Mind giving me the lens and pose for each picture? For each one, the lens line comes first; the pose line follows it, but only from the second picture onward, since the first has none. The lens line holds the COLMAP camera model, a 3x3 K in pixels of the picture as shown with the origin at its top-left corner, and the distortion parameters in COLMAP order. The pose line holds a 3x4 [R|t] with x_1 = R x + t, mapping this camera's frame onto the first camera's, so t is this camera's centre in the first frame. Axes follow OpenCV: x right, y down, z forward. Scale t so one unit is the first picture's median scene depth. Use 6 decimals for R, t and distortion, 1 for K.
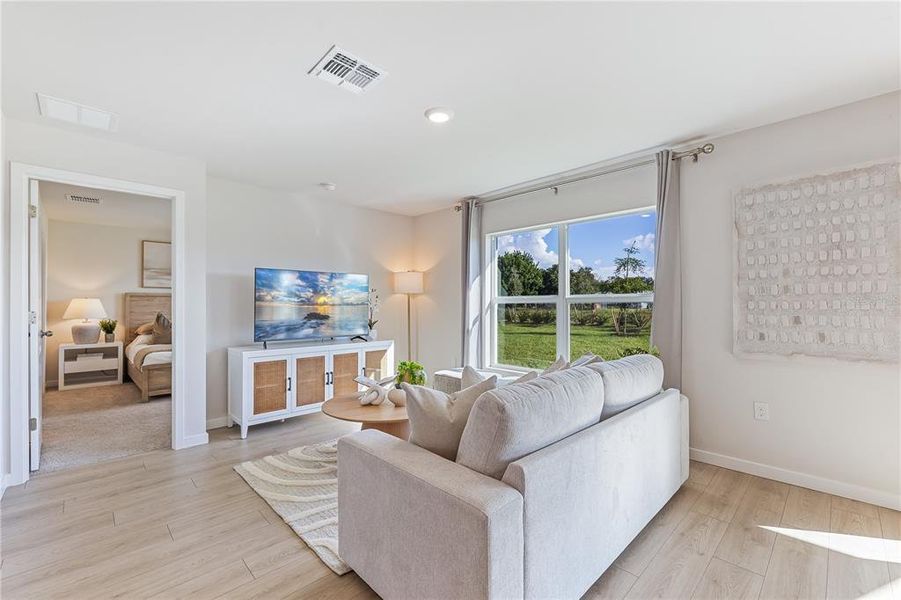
lens RADIAL K [[382.8, 0, 447.0], [0, 382.8, 299.8], [0, 0, 1]] dist [-0.003297, 0.000364]
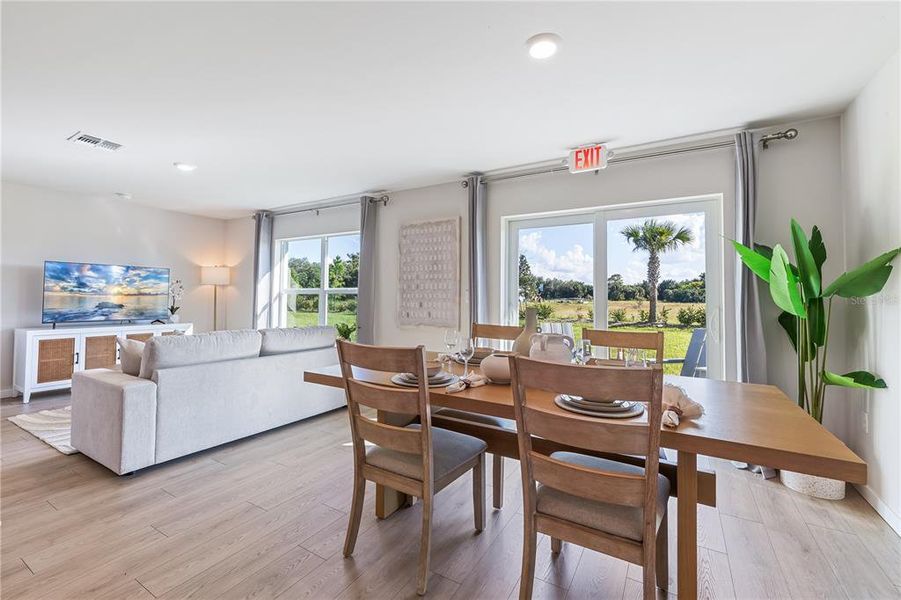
lens RADIAL K [[382.8, 0, 445.3], [0, 382.8, 287.0], [0, 0, 1]] dist [-0.003297, 0.000364]
pose [[0.964005, 0.016099, 0.265396, 0.527632], [-0.012429, 0.999803, -0.015499, -0.000996], [-0.265593, 0.011643, 0.964015, -0.648359]]
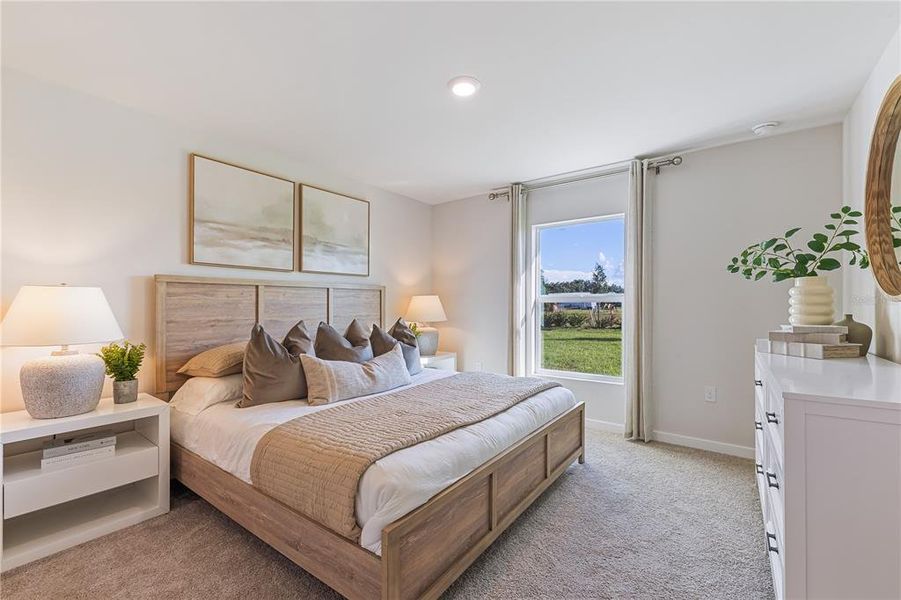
lens RADIAL K [[363.7, 0, 448.3], [0, 363.7, 305.8], [0, 0, 1]] dist [-0.024416, -0.000927]
pose [[0.981749, 0.007107, 0.190046, -0.406309], [-0.009912, 0.999855, 0.013811, 0.004316], [-0.189920, -0.015443, 0.981678, 0.379404]]
